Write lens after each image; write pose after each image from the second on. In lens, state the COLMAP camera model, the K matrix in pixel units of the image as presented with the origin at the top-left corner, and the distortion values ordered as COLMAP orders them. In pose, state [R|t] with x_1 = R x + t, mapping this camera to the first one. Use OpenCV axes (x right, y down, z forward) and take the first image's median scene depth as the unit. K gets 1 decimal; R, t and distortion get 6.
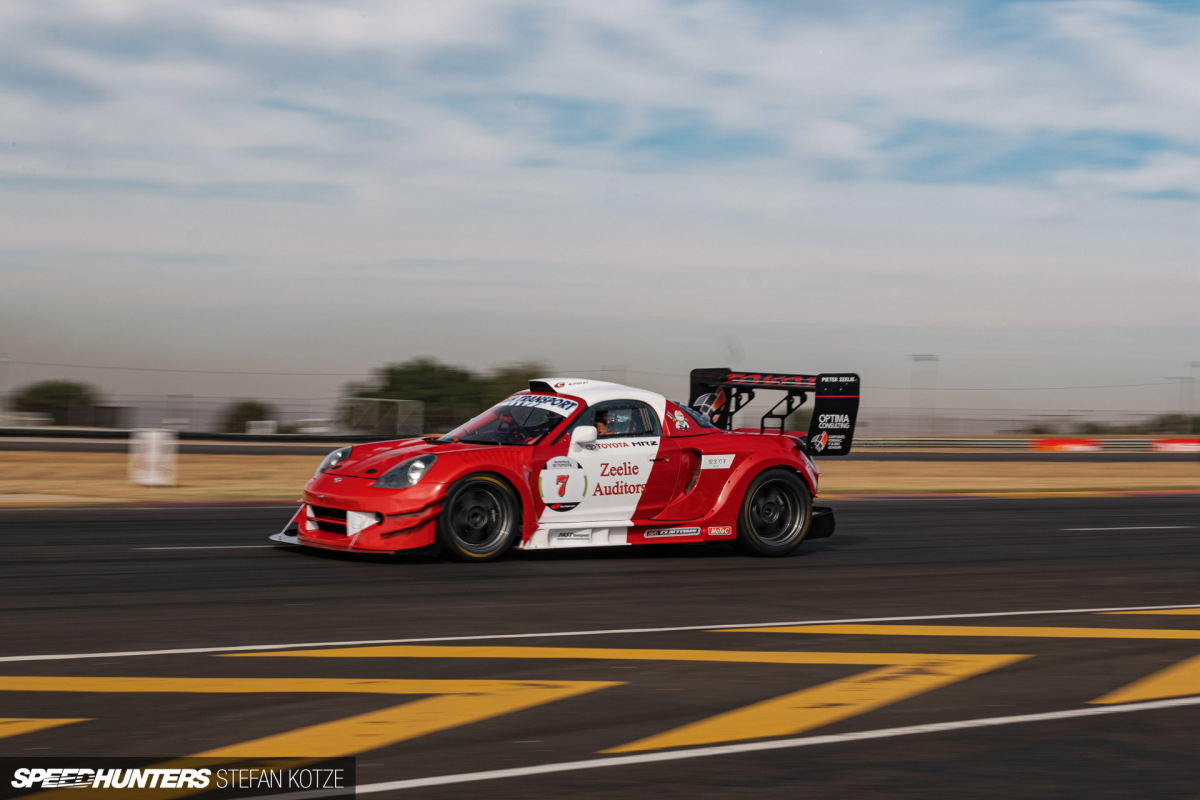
lens RADIAL K [[2750.2, 0, 599.7], [0, 2750.2, 402.0], [0, 0, 1]] dist [0.066712, 0.000000]
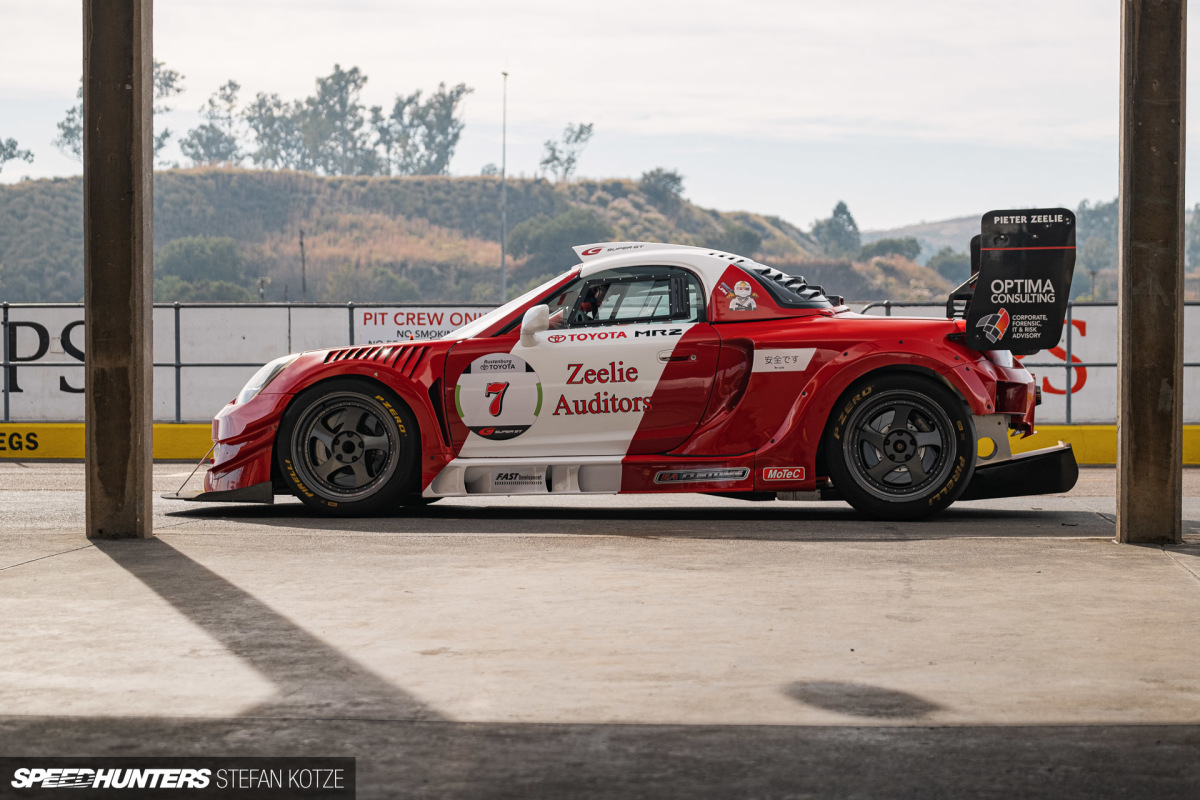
lens RADIAL K [[2750.2, 0, 669.4], [0, 2750.2, 406.0], [0, 0, 1]] dist [0.066712, 0.000000]
pose [[0.800212, -0.026989, -0.599110, 0.386715], [0.008210, 0.999386, -0.034056, 0.052376], [0.599661, 0.022333, 0.799942, 0.499857]]
